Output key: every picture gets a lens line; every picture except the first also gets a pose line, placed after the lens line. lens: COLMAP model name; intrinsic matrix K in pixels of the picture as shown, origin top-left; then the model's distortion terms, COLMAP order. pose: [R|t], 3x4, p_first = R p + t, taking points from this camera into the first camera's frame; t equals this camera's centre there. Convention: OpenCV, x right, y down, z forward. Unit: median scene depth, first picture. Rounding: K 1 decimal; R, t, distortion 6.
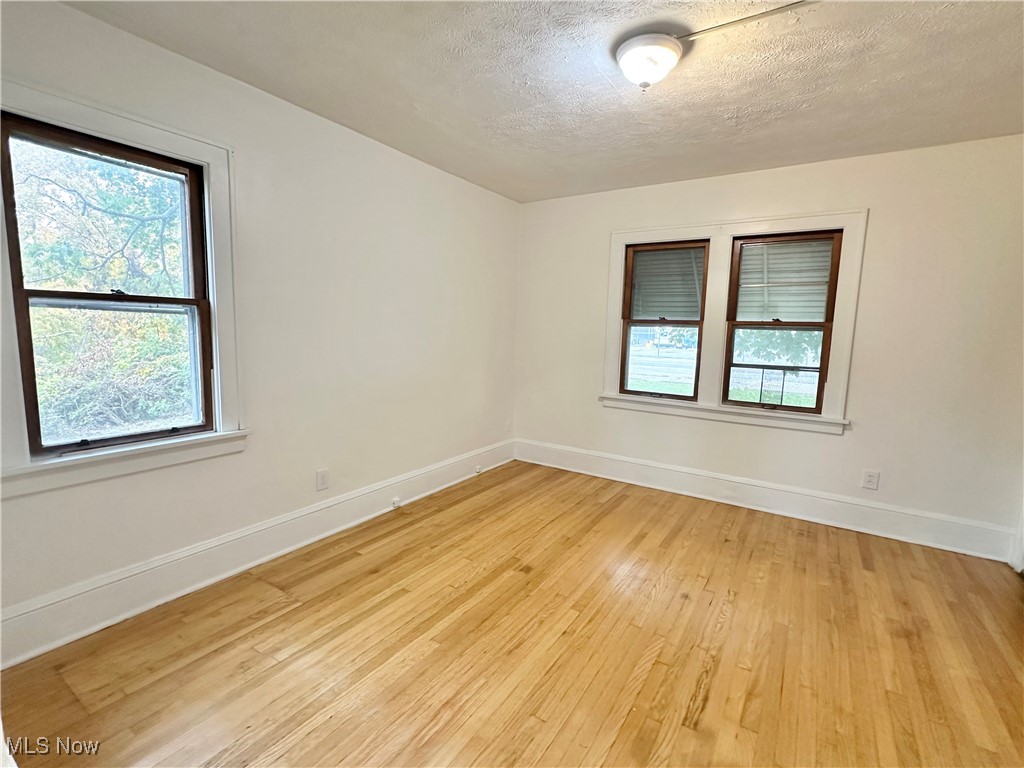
lens RADIAL K [[467.4, 0, 512.0], [0, 467.4, 384.0], [0, 0, 1]] dist [0.001905, 0.000456]
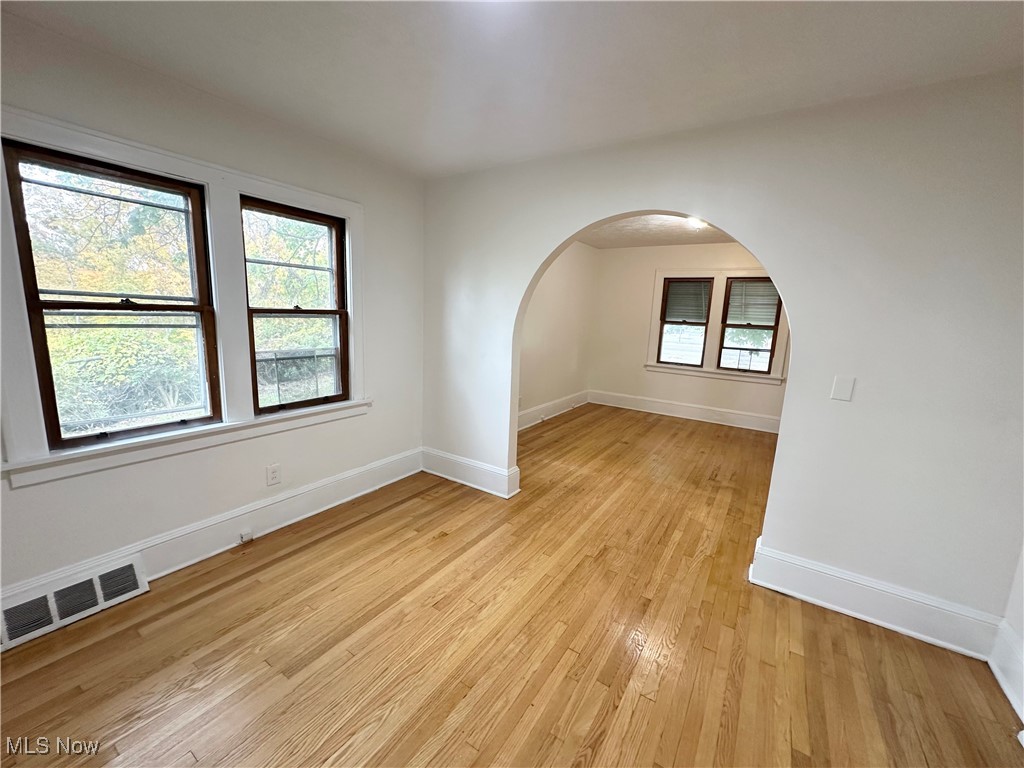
lens RADIAL K [[407.7, 0, 512.0], [0, 407.7, 384.0], [0, 0, 1]] dist [-0.000537, 0.000007]
pose [[0.999881, 0.015425, -0.000133, -0.380463], [-0.015395, 0.998437, 0.053733, 0.030431], [0.000962, -0.053724, 0.998555, -0.645845]]
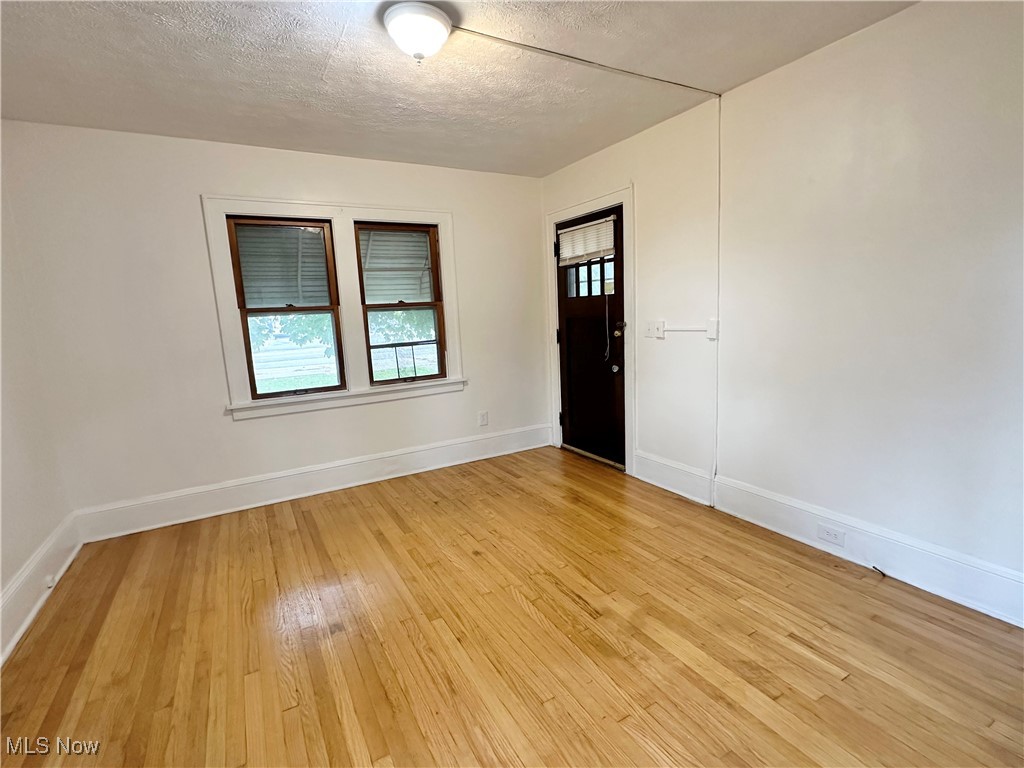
lens RADIAL K [[487.3, 0, 512.0], [0, 487.3, 384.0], [0, 0, 1]] dist [0.000877, 0.000004]
pose [[0.453073, -0.182673, 0.872557, -0.369007], [0.166379, 0.978910, 0.118546, -0.040061], [-0.875810, 0.091465, 0.473910, 0.248264]]
